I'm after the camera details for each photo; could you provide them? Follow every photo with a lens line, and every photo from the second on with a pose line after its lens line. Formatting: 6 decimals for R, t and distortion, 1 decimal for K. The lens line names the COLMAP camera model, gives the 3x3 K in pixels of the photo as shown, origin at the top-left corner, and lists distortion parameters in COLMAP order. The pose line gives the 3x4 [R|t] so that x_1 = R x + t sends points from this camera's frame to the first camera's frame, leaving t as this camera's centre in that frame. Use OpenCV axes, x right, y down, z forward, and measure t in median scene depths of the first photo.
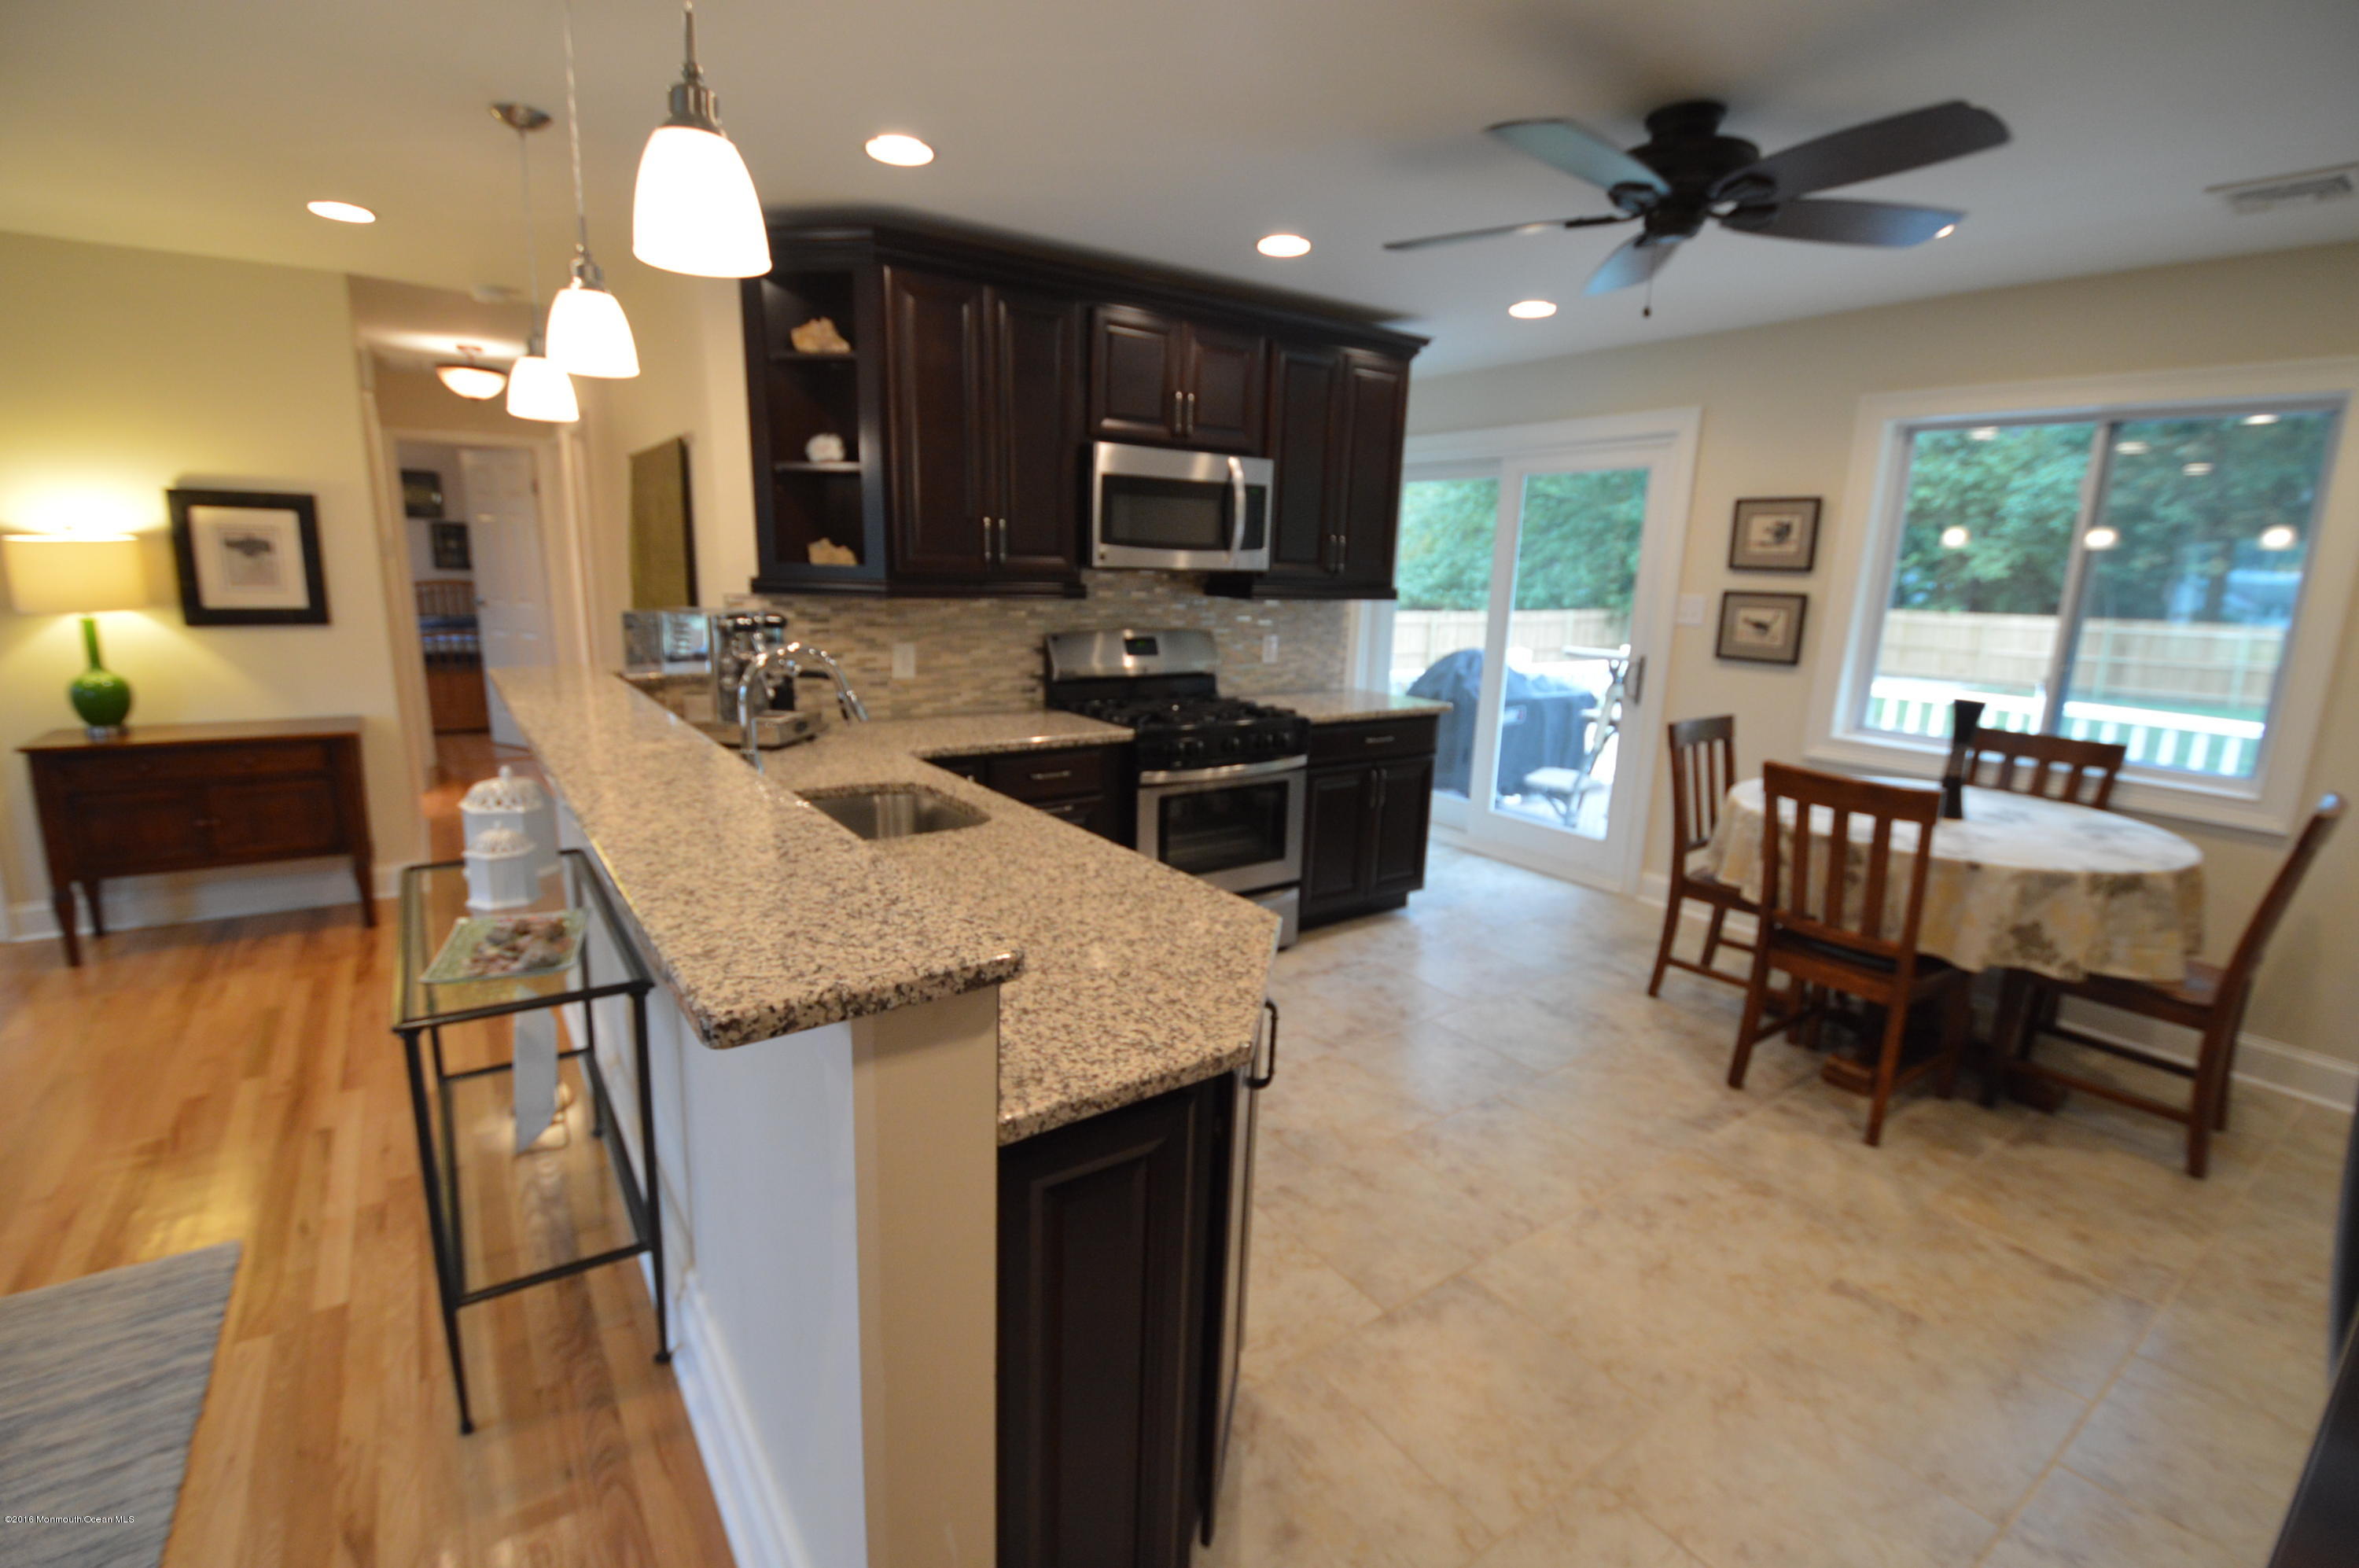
lens RADIAL K [[1045.7, 0, 1181.8], [0, 1045.7, 786.3], [0, 0, 1]] dist [0.007919, -0.017564]
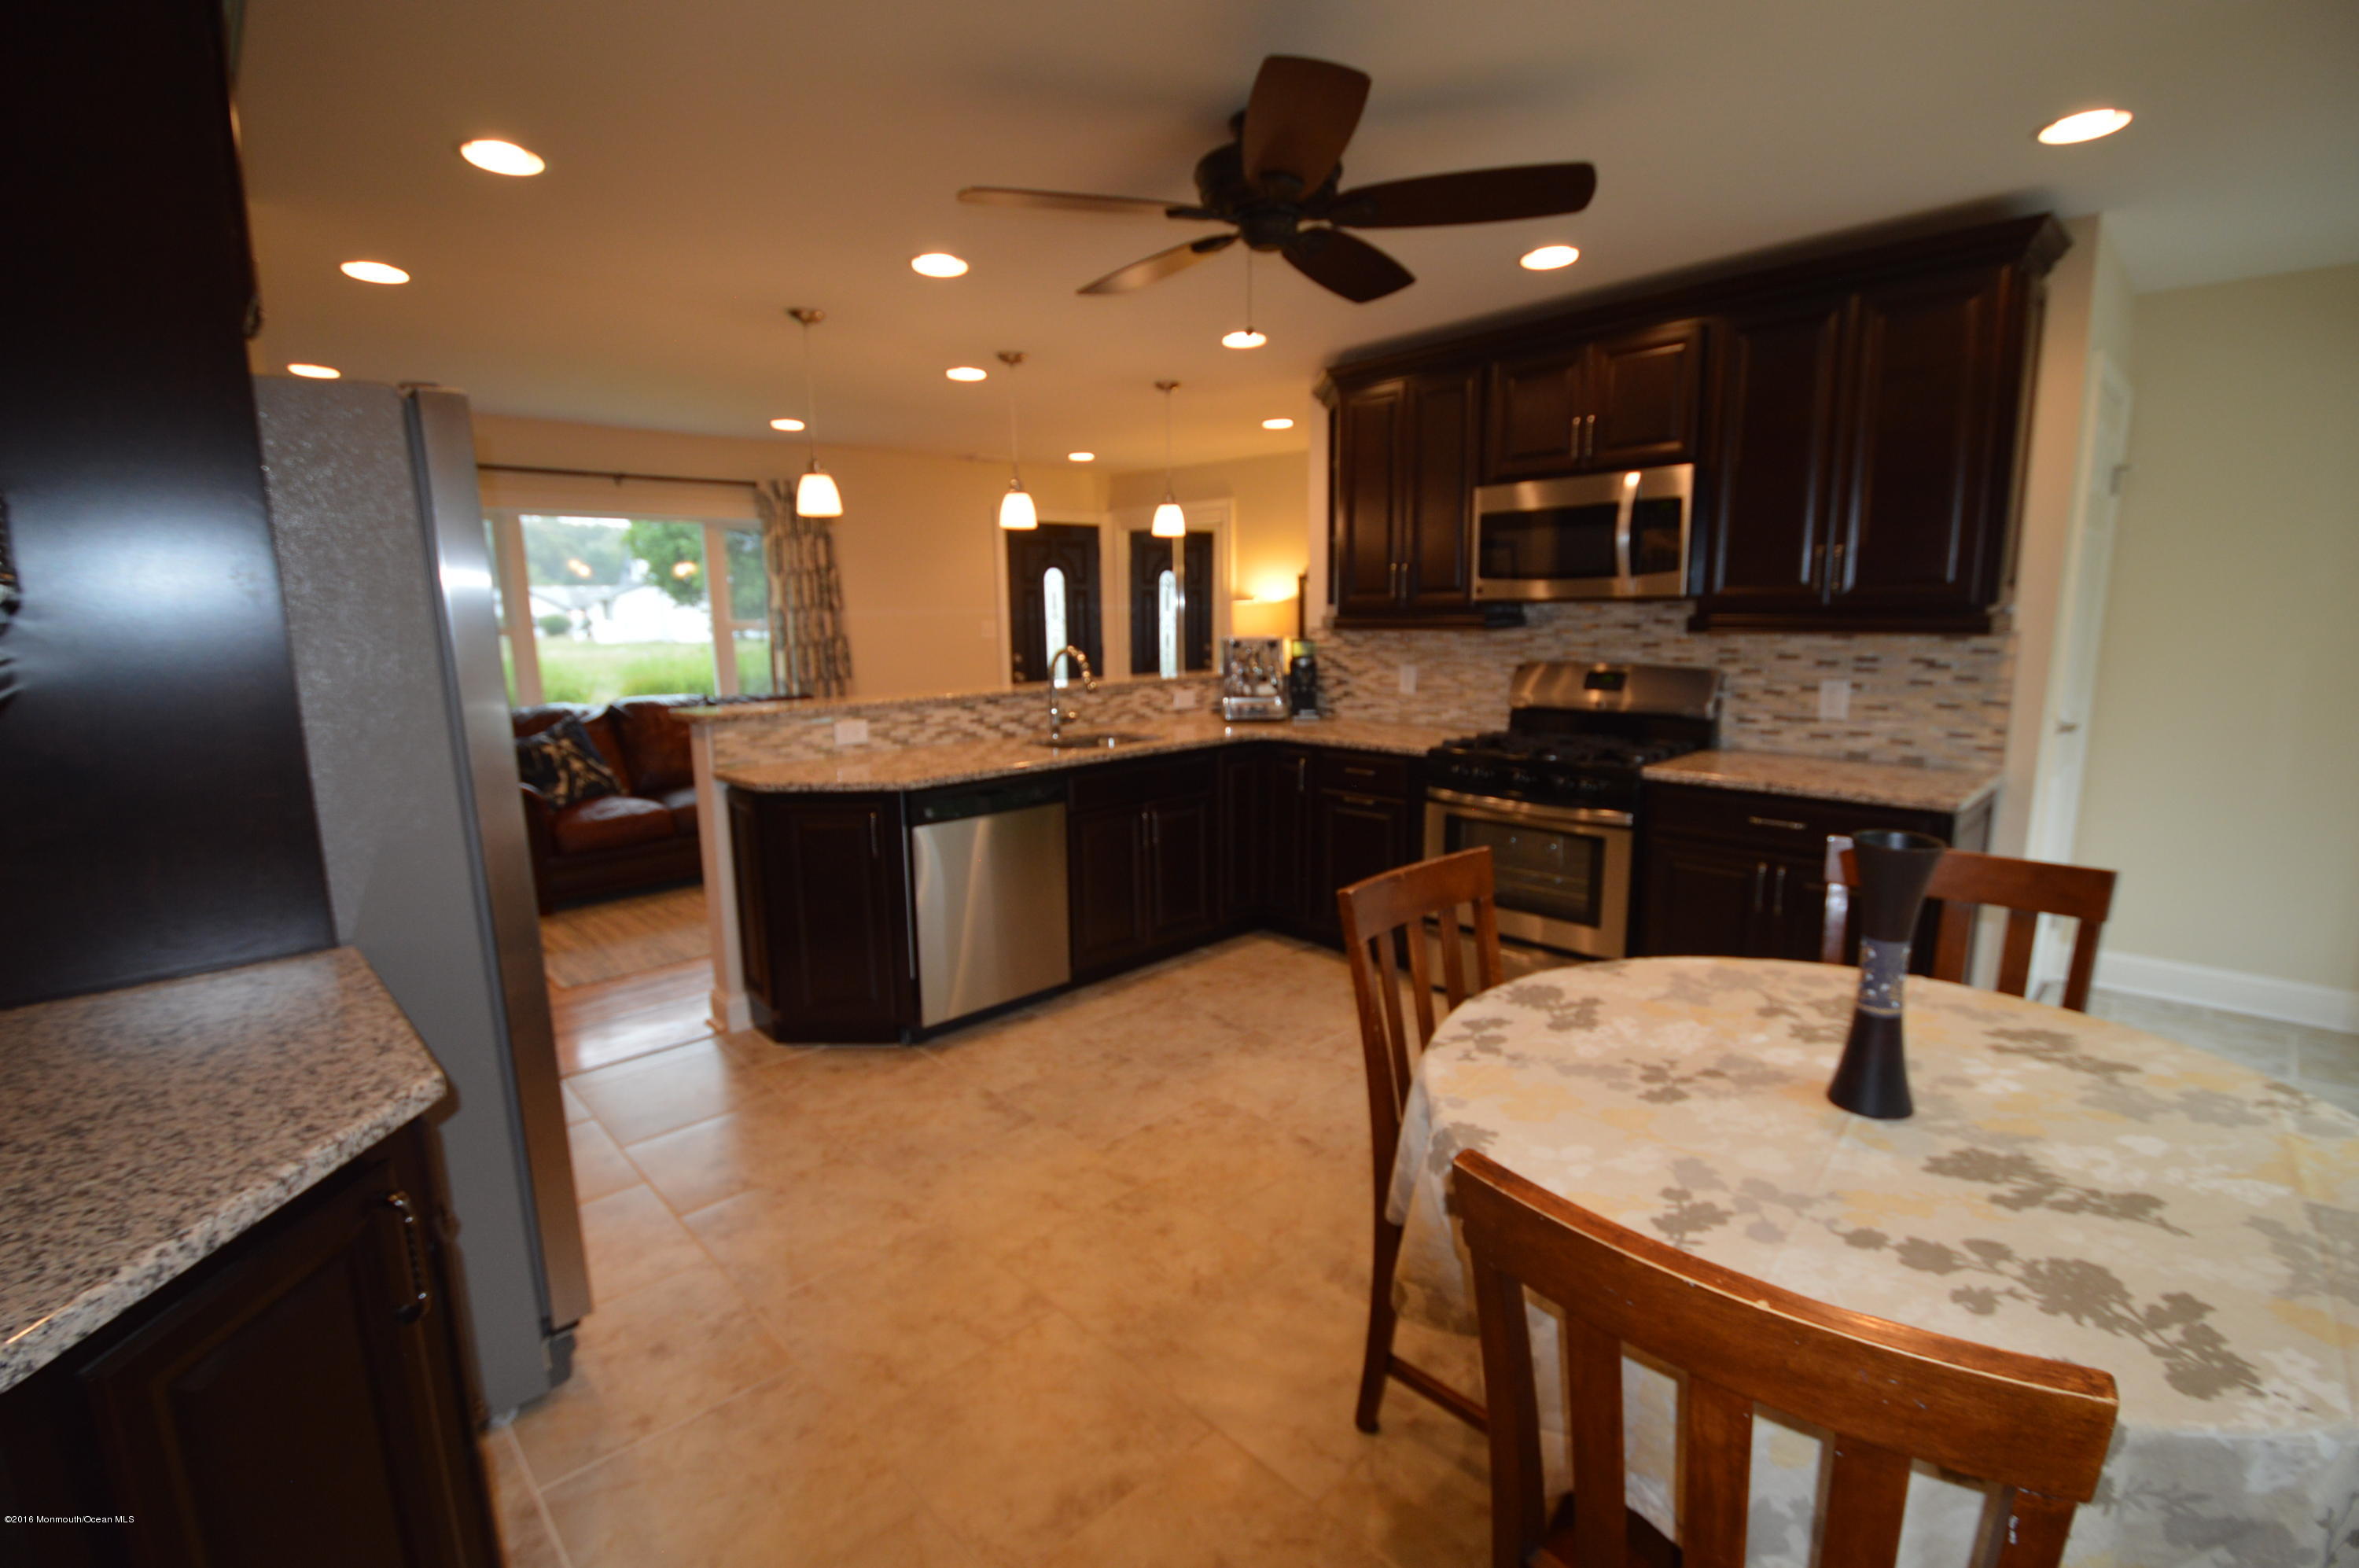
lens RADIAL K [[1045.7, 0, 1175.4], [0, 1045.7, 789.2], [0, 0, 1]] dist [0.007919, -0.017564]
pose [[0.145077, 0.142302, -0.979134, 0.928043], [-0.189448, 0.975289, 0.113673, -0.079409], [0.971114, 0.169003, 0.168451, 0.525398]]
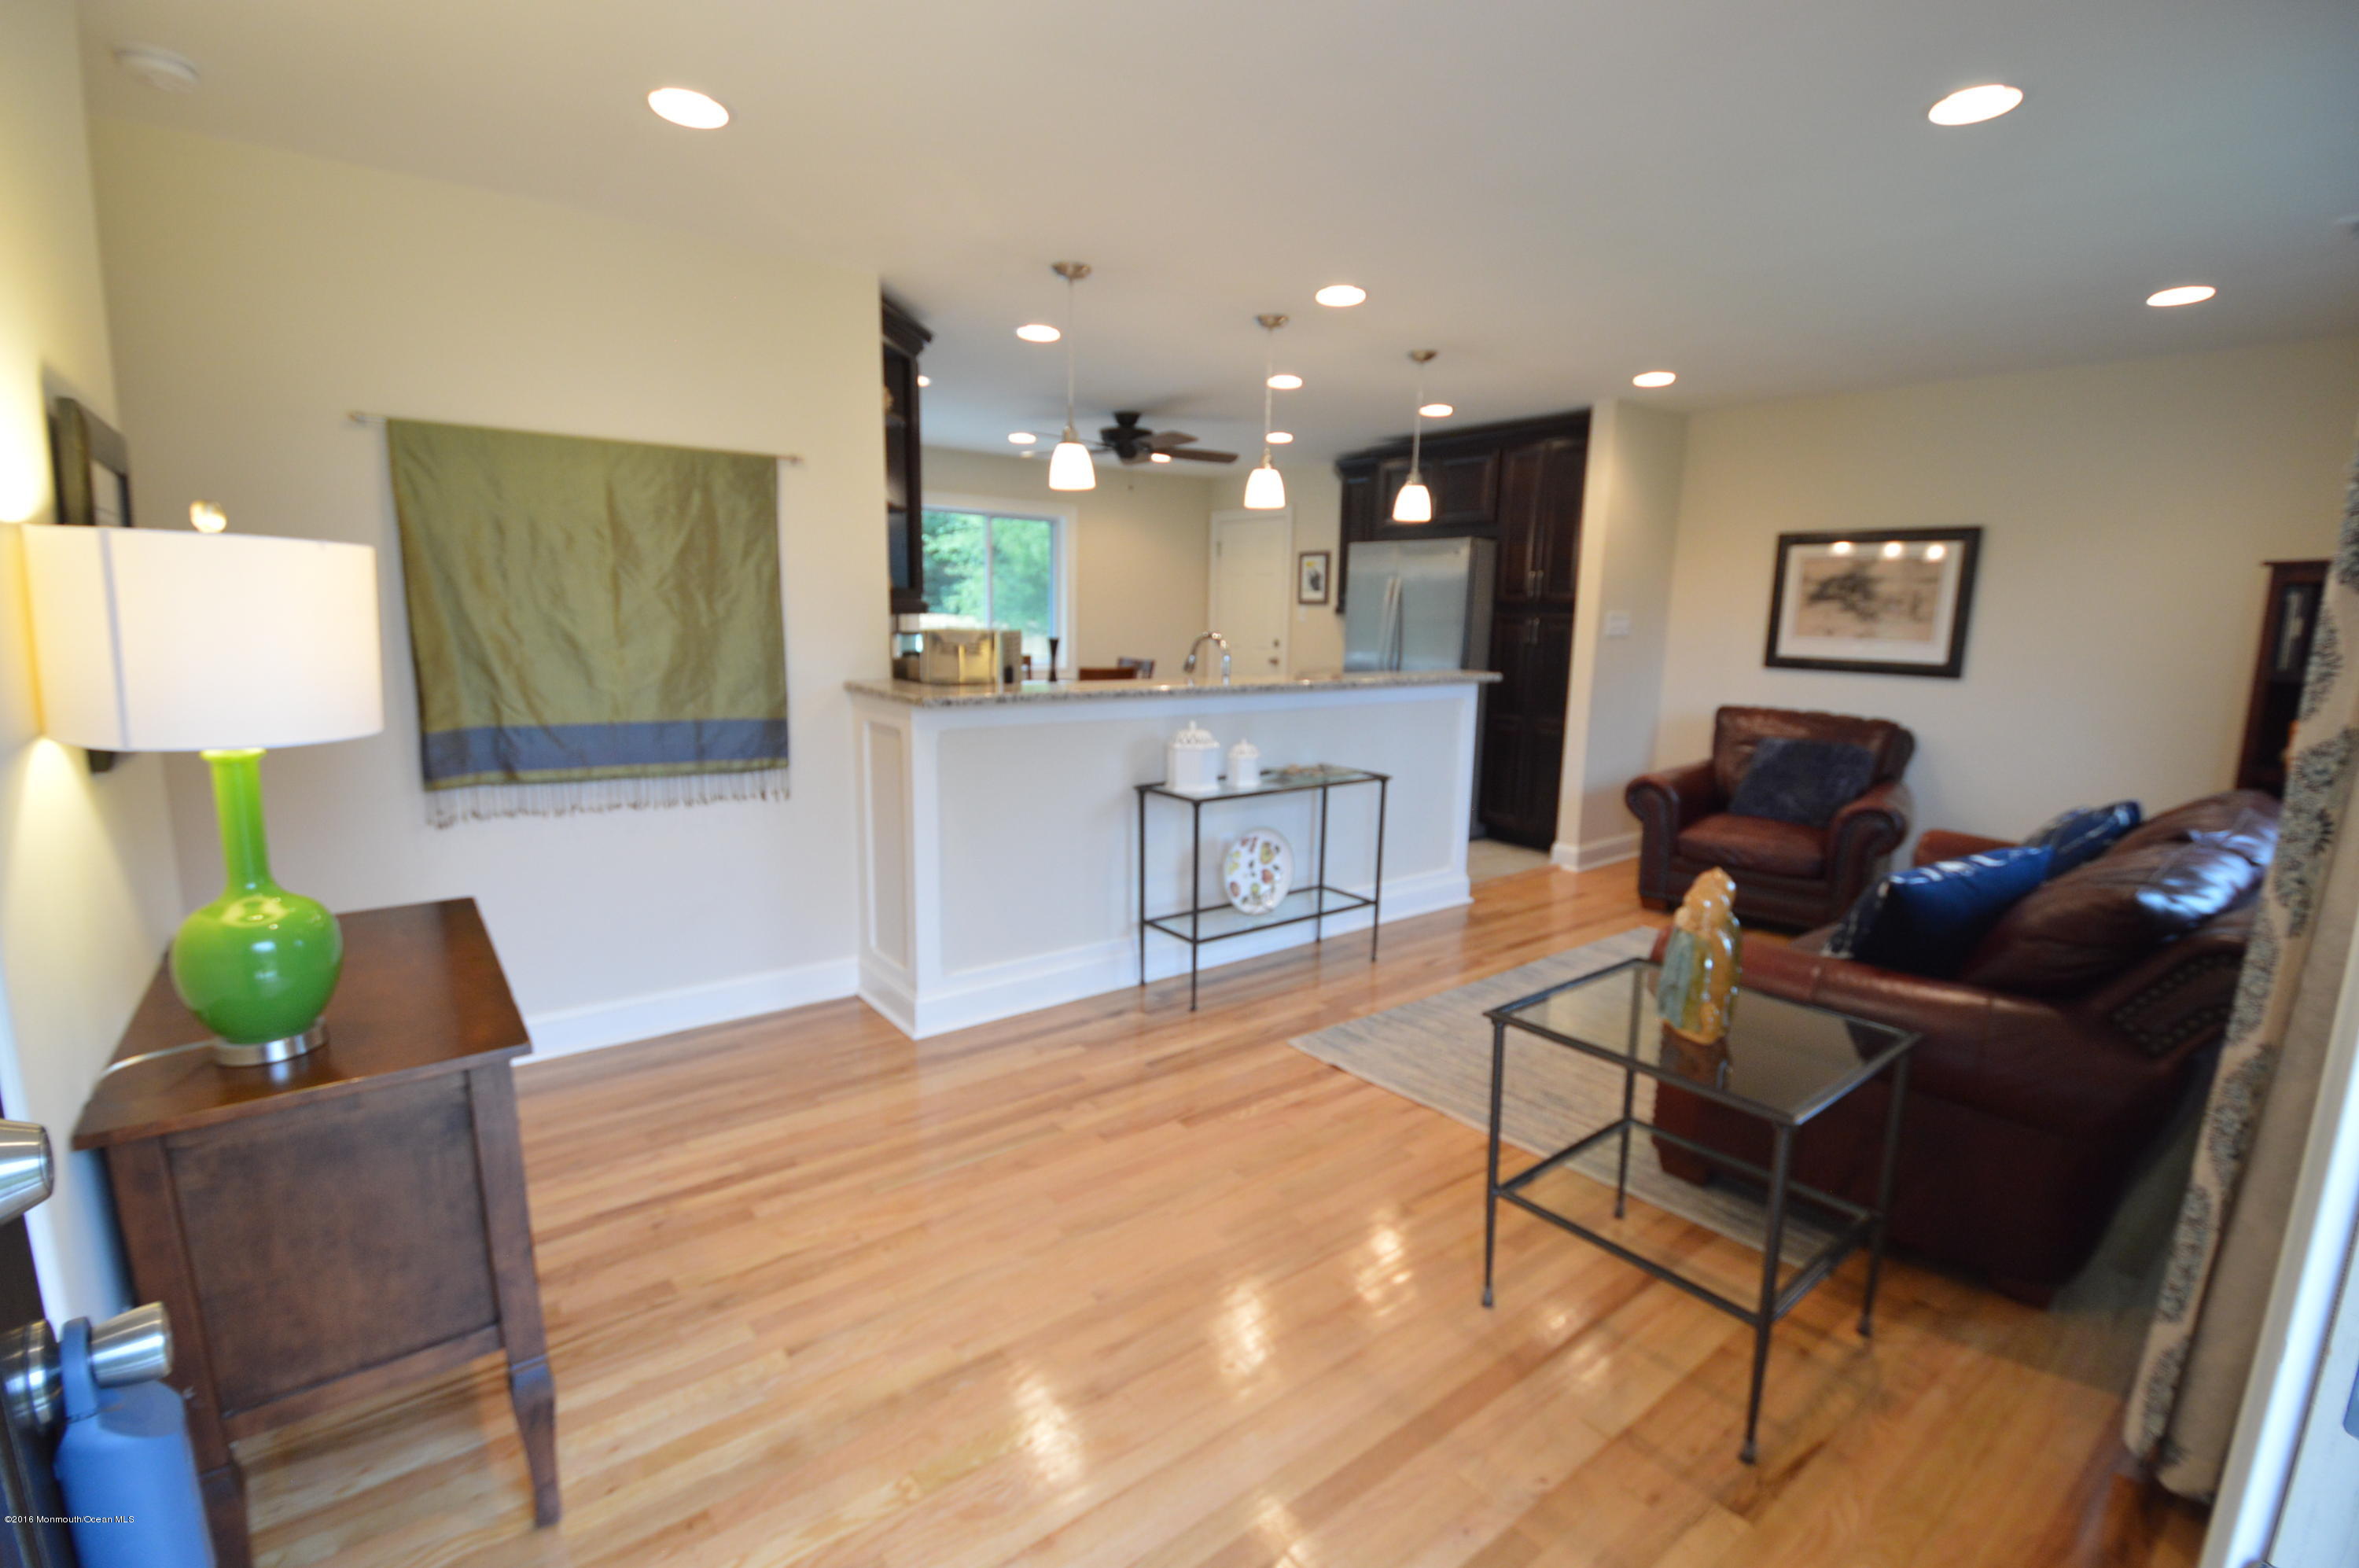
lens RADIAL K [[1045.7, 0, 1173.0], [0, 1045.7, 789.4], [0, 0, 1]] dist [0.007919, -0.017564]
pose [[-0.031104, -0.202736, 0.978739, -1.386043], [0.188395, 0.960473, 0.204939, -0.157096], [-0.981601, 0.190764, 0.008320, 0.639144]]
